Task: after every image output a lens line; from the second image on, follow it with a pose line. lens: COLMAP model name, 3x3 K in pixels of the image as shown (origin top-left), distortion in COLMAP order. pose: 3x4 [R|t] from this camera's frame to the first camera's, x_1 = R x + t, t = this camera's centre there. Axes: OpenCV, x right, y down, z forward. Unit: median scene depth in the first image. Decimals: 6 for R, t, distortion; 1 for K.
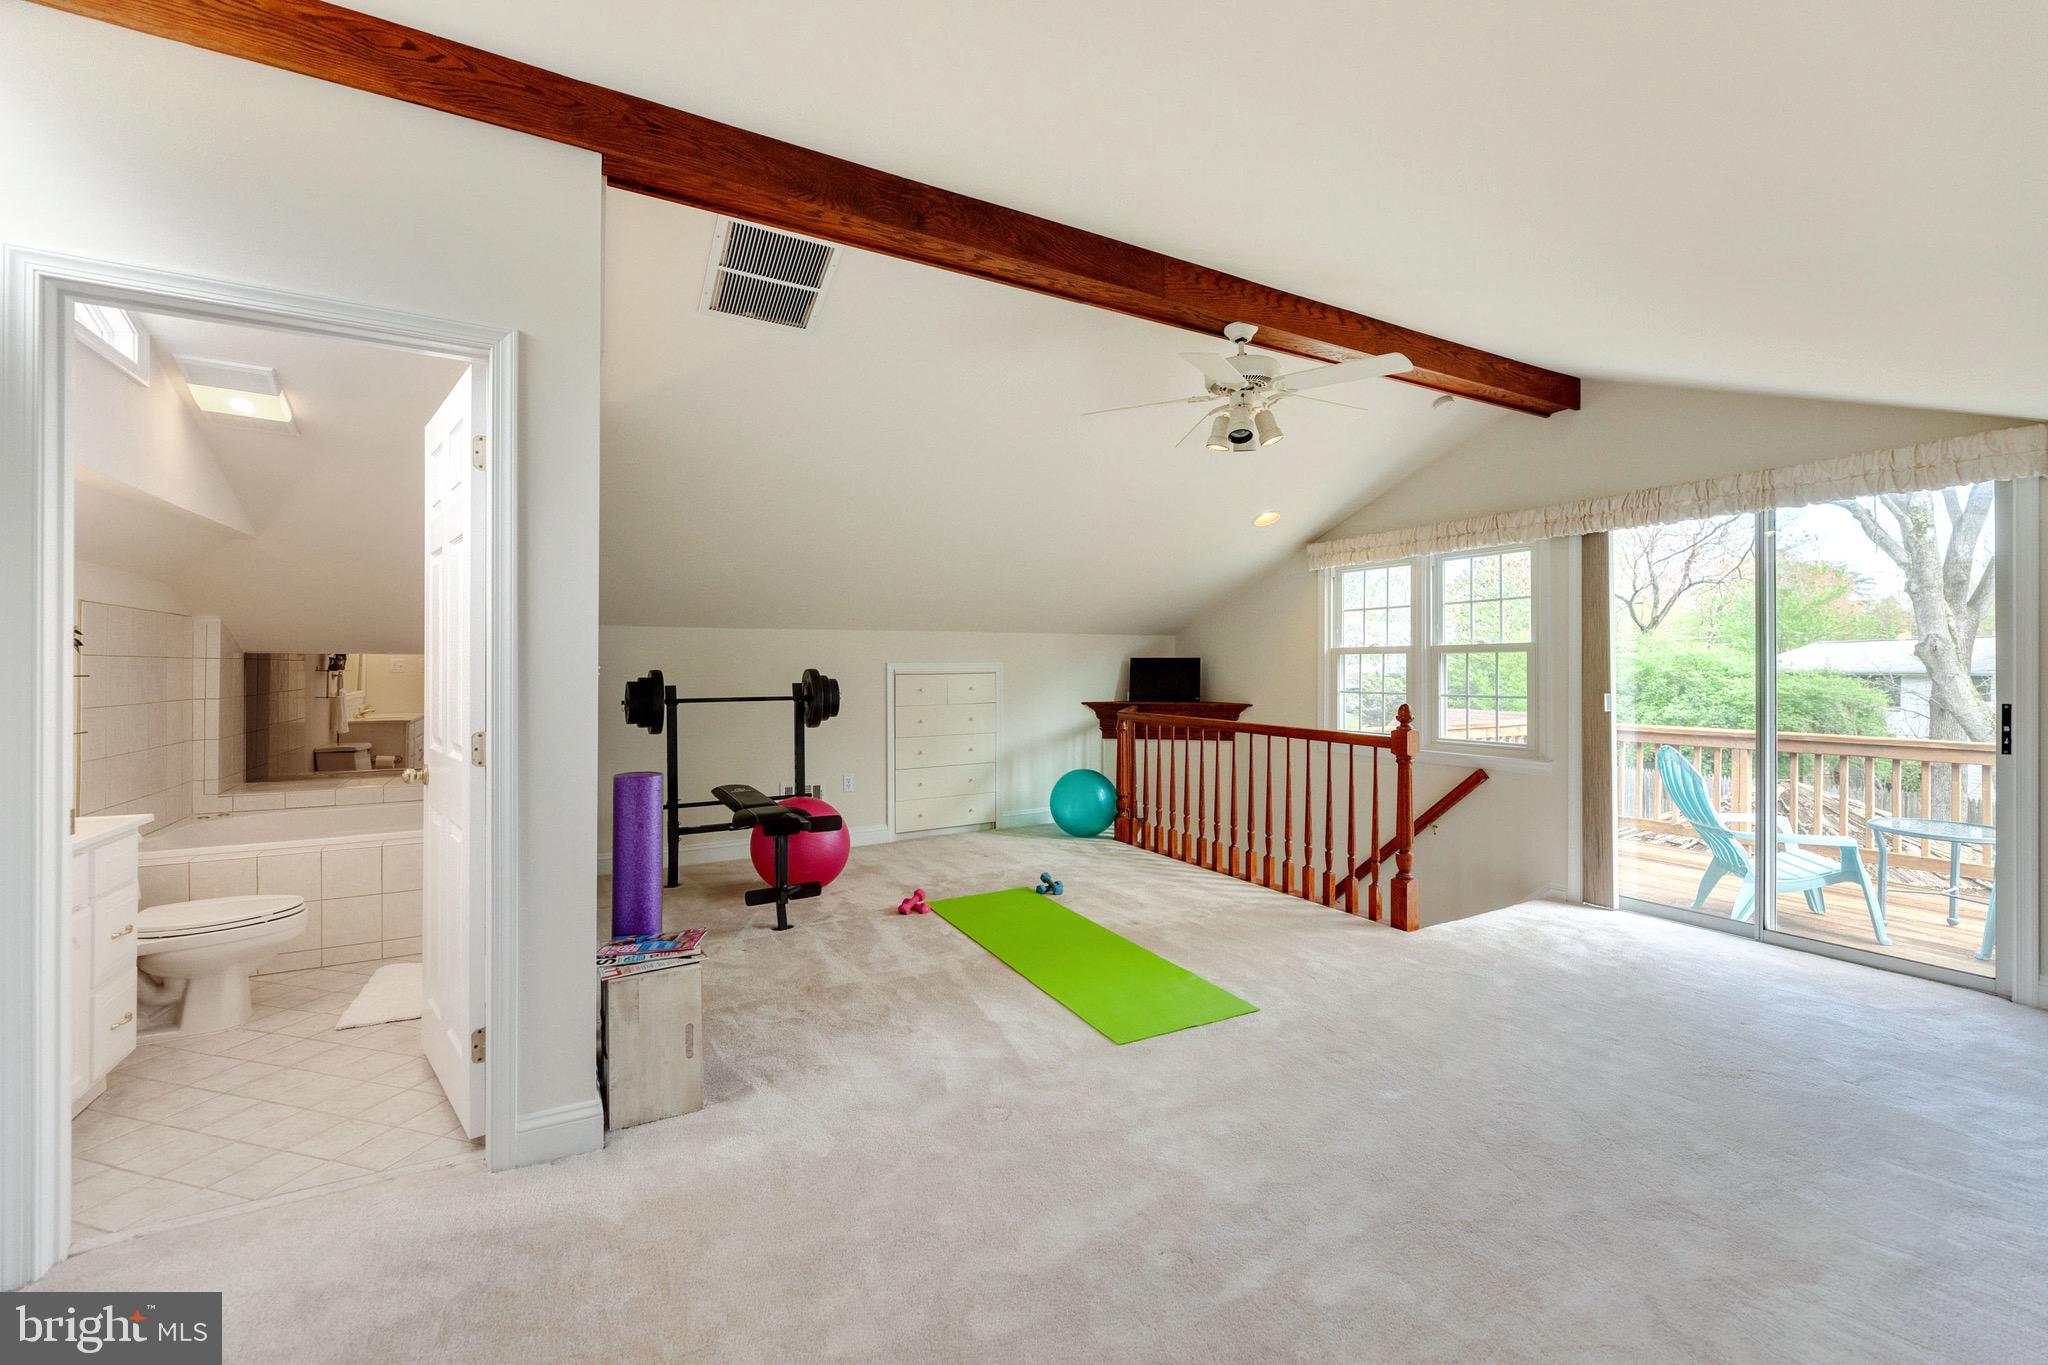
lens RADIAL K [[838.7, 0, 1042.6], [0, 838.7, 667.4], [0, 0, 1]] dist [0.001998, 0.000112]
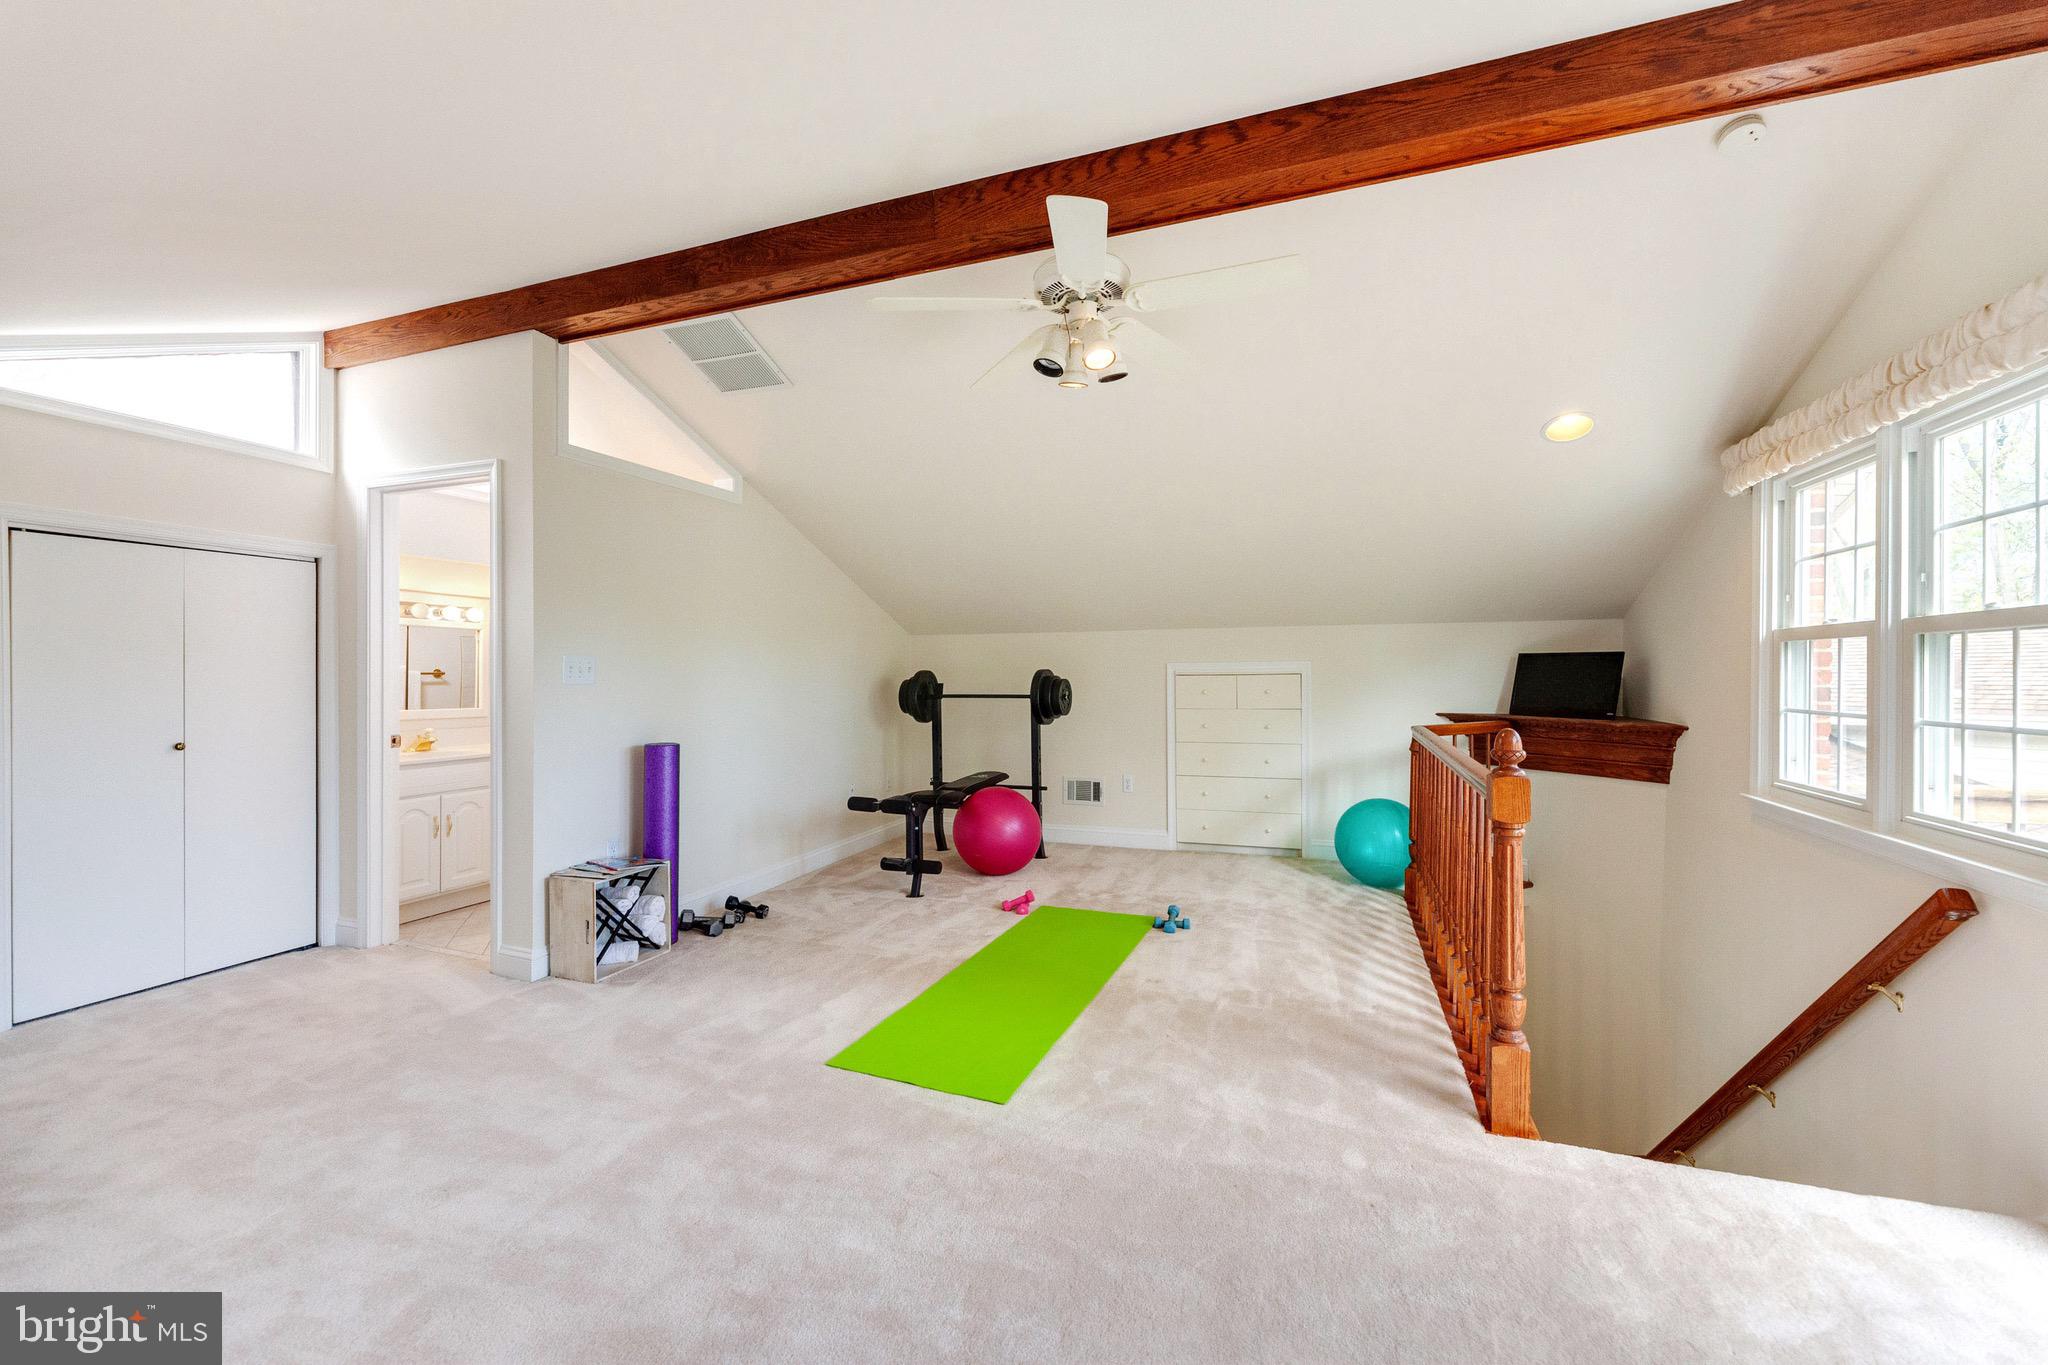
lens RADIAL K [[838.7, 0, 1037.1], [0, 838.7, 673.3], [0, 0, 1]] dist [0.001998, 0.000112]
pose [[0.636183, 0.002294, -0.771535, 0.604902], [0.001516, 0.999990, 0.004223, 0.002801], [0.771537, -0.003856, 0.636173, 0.362185]]
